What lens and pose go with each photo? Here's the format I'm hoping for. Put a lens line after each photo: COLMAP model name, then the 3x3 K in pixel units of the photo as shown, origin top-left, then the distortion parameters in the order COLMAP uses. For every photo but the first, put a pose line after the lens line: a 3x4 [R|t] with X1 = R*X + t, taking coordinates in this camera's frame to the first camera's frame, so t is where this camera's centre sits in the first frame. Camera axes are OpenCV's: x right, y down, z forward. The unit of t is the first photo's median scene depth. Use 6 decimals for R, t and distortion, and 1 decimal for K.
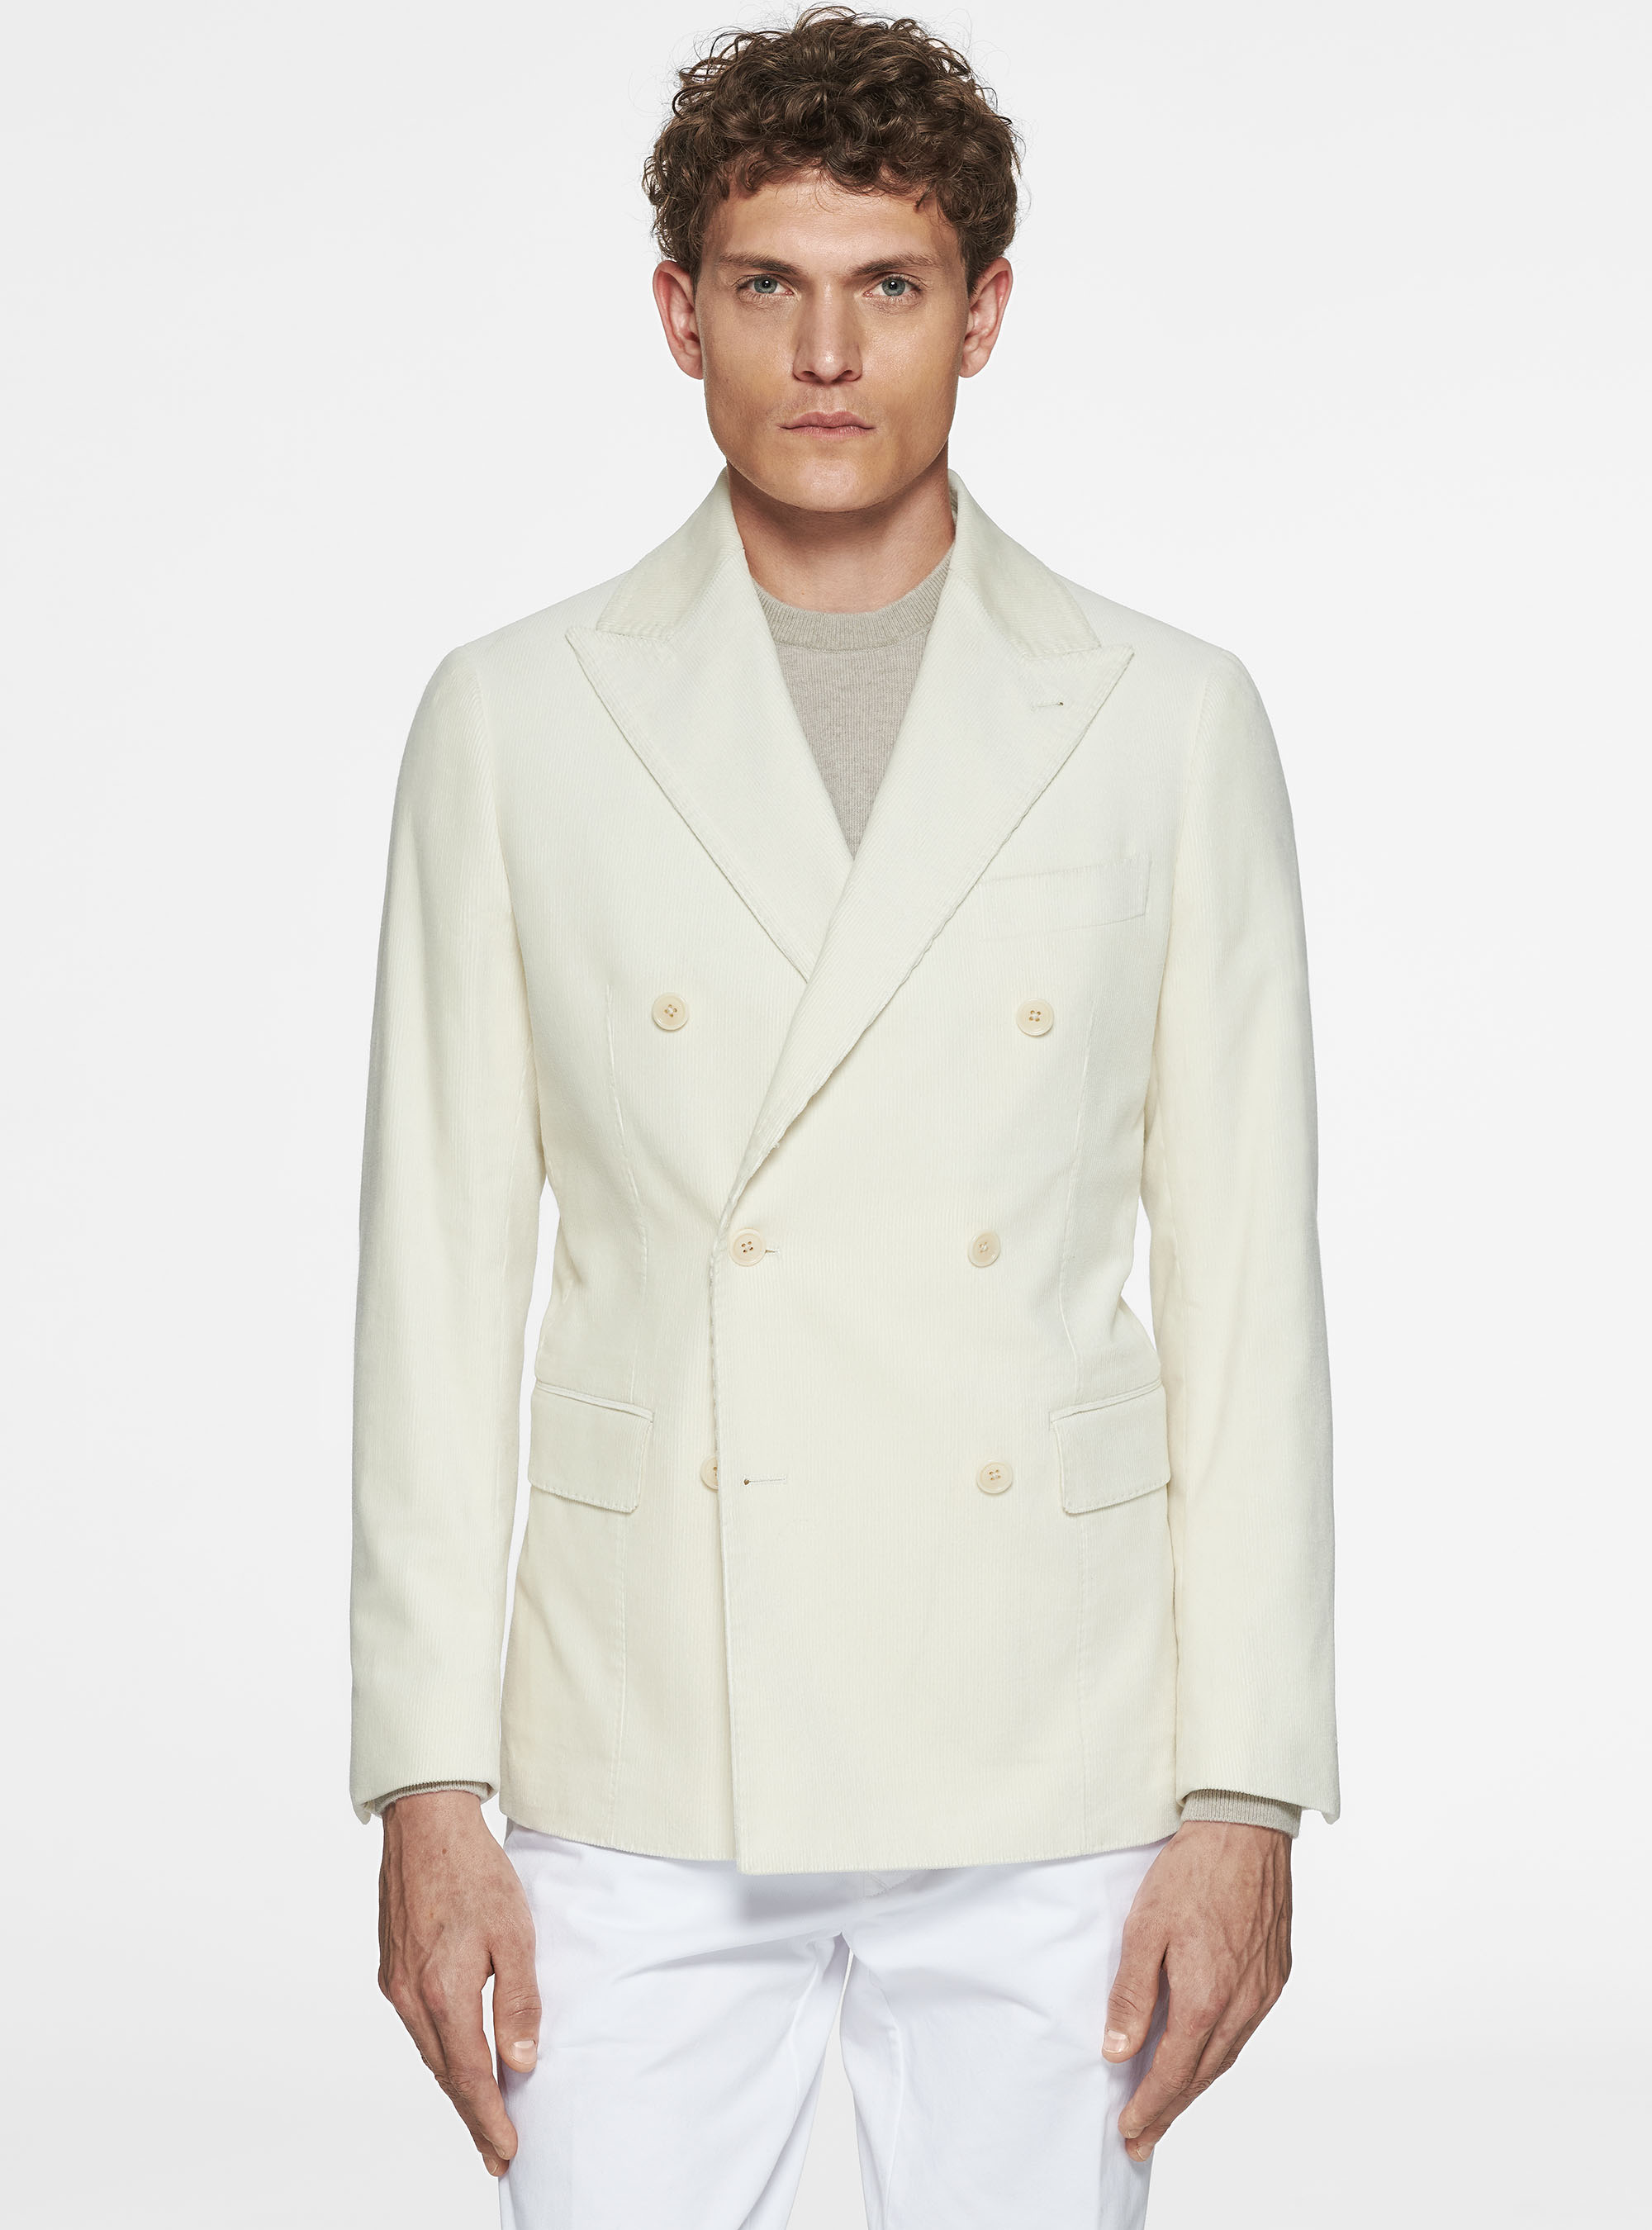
lens RADIAL K [[7530.8, 0, 826.0], [0, 7530.8, 1115.0], [0, 0, 1]] dist [0.872434, 0.597178]
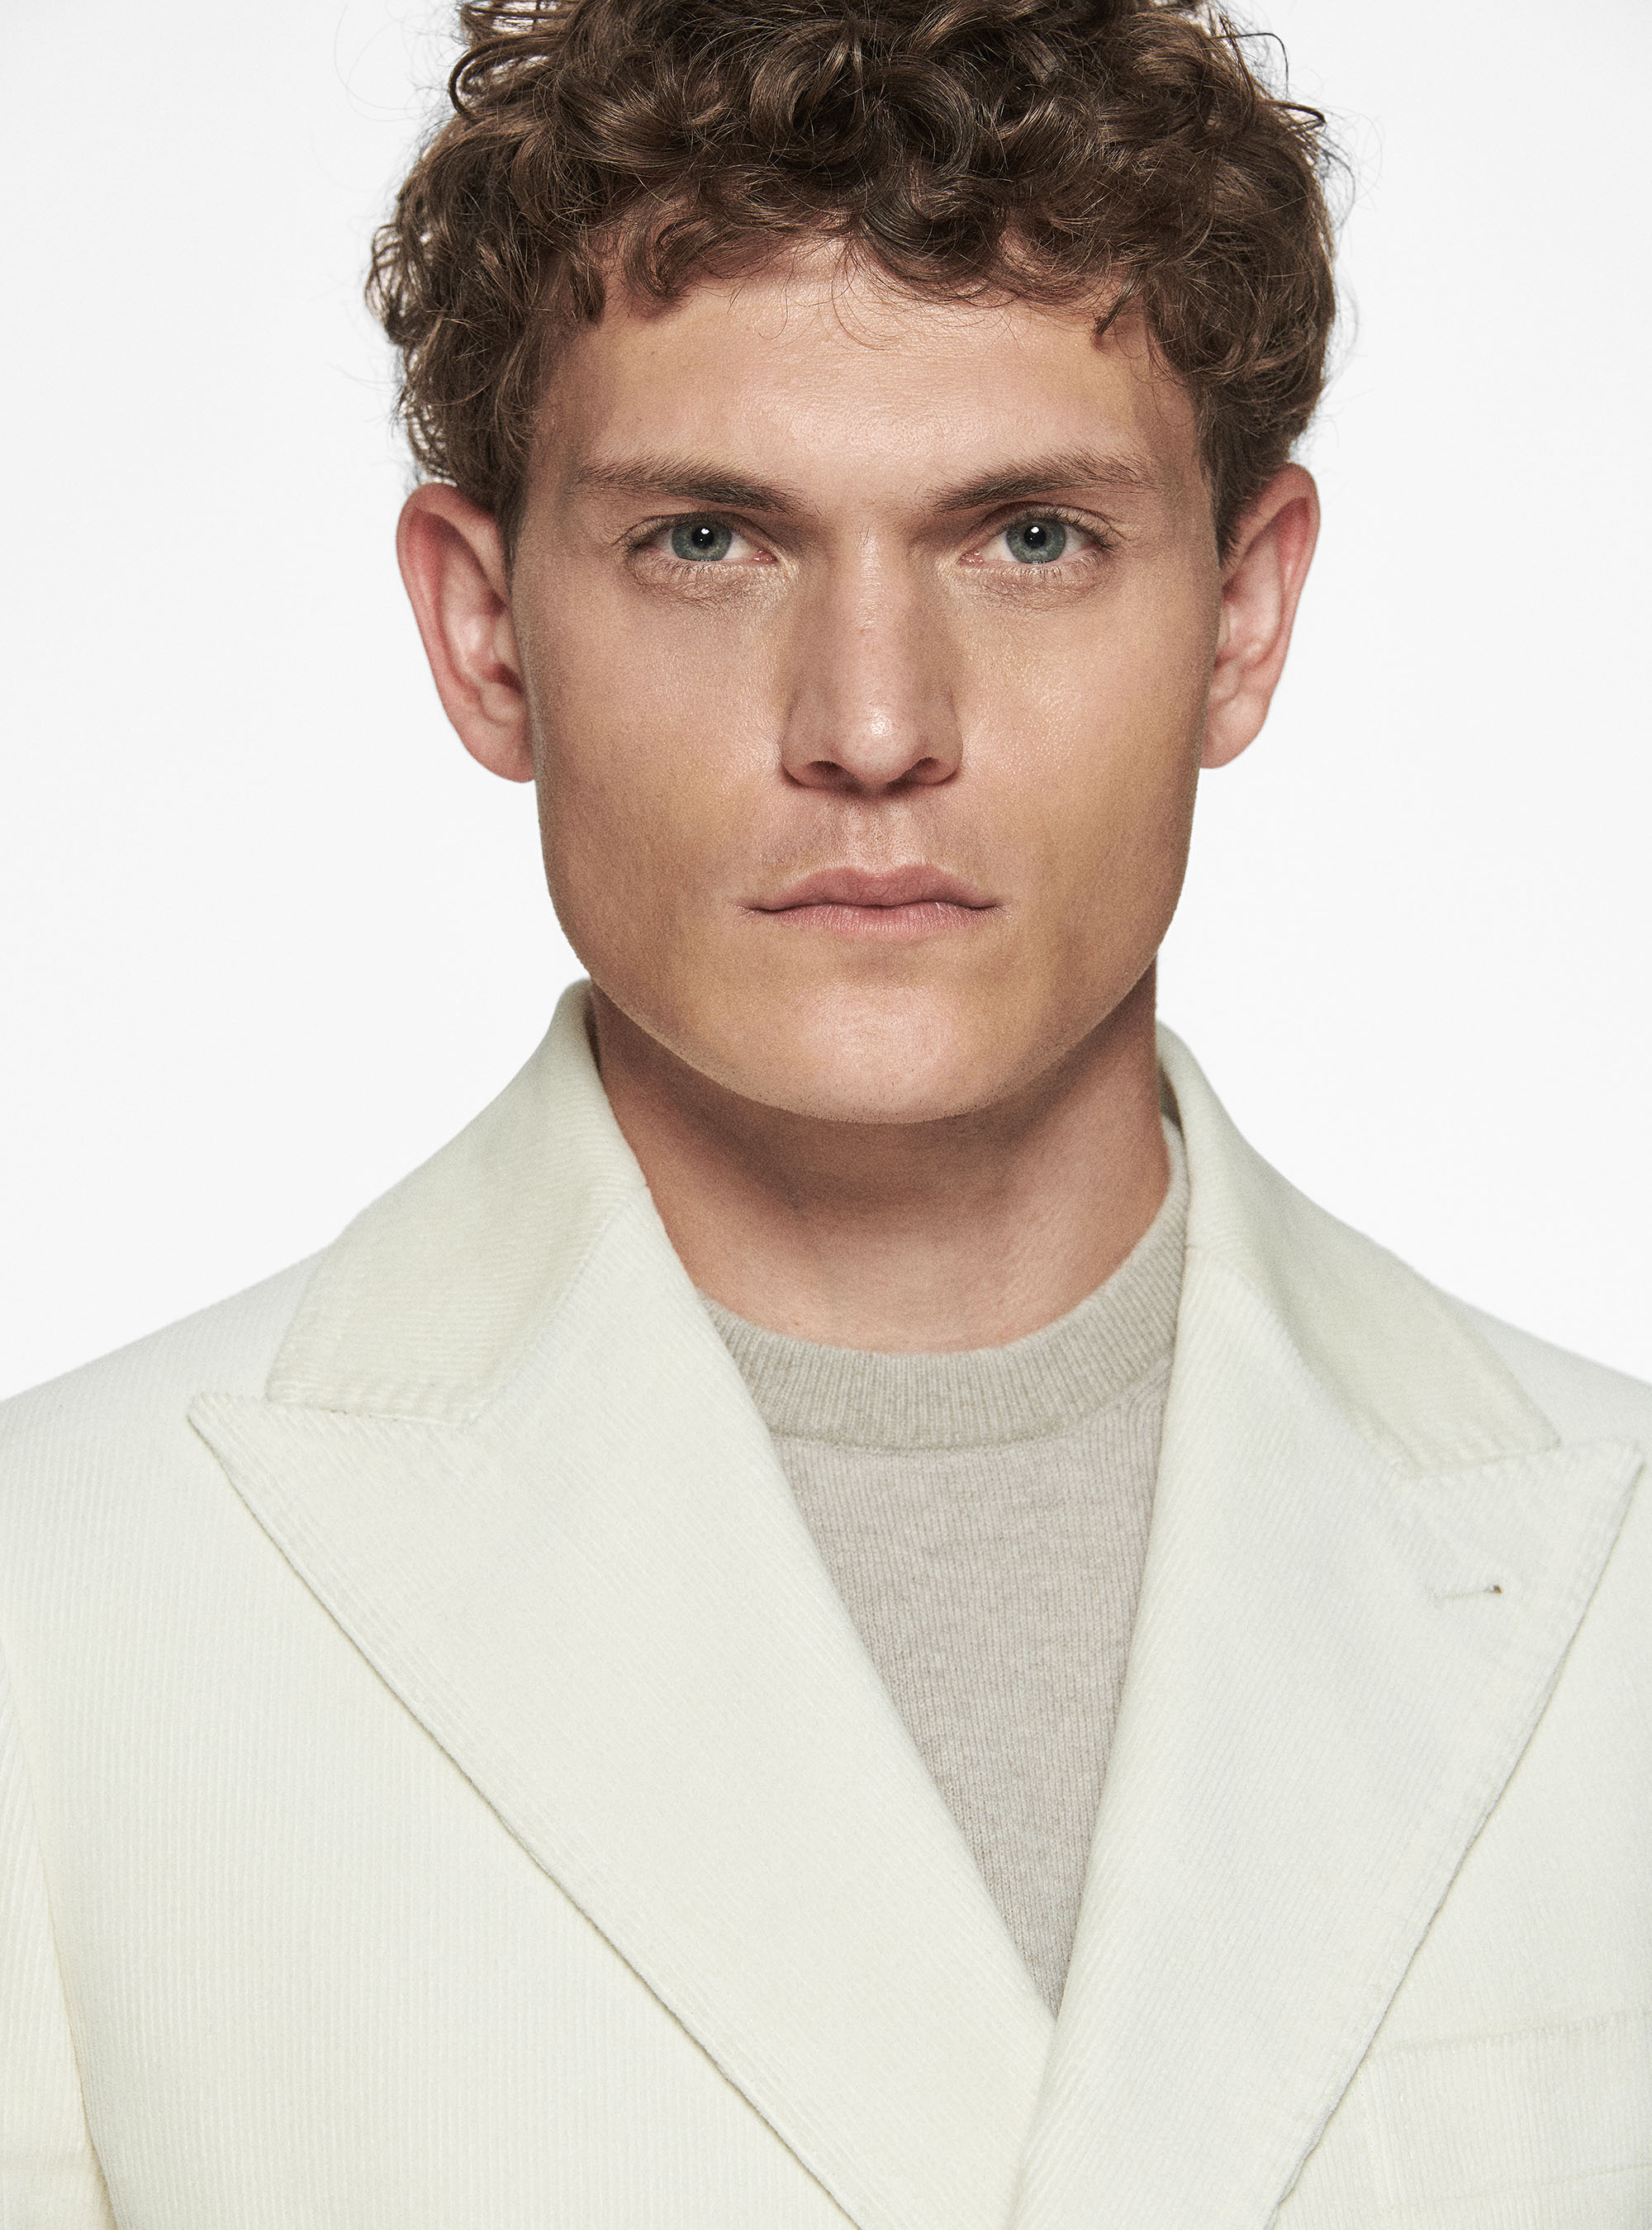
lens RADIAL K [[13597.2, 0, 826.0], [0, 13597.2, 1115.0], [0, 0, 1]] dist [0.417027, 5.880508]
pose [[0.999756, -0.014676, 0.016503, -0.013414], [0.015757, 0.997600, -0.067422, -0.034700], [-0.015474, 0.067665, 0.997588, 0.325754]]
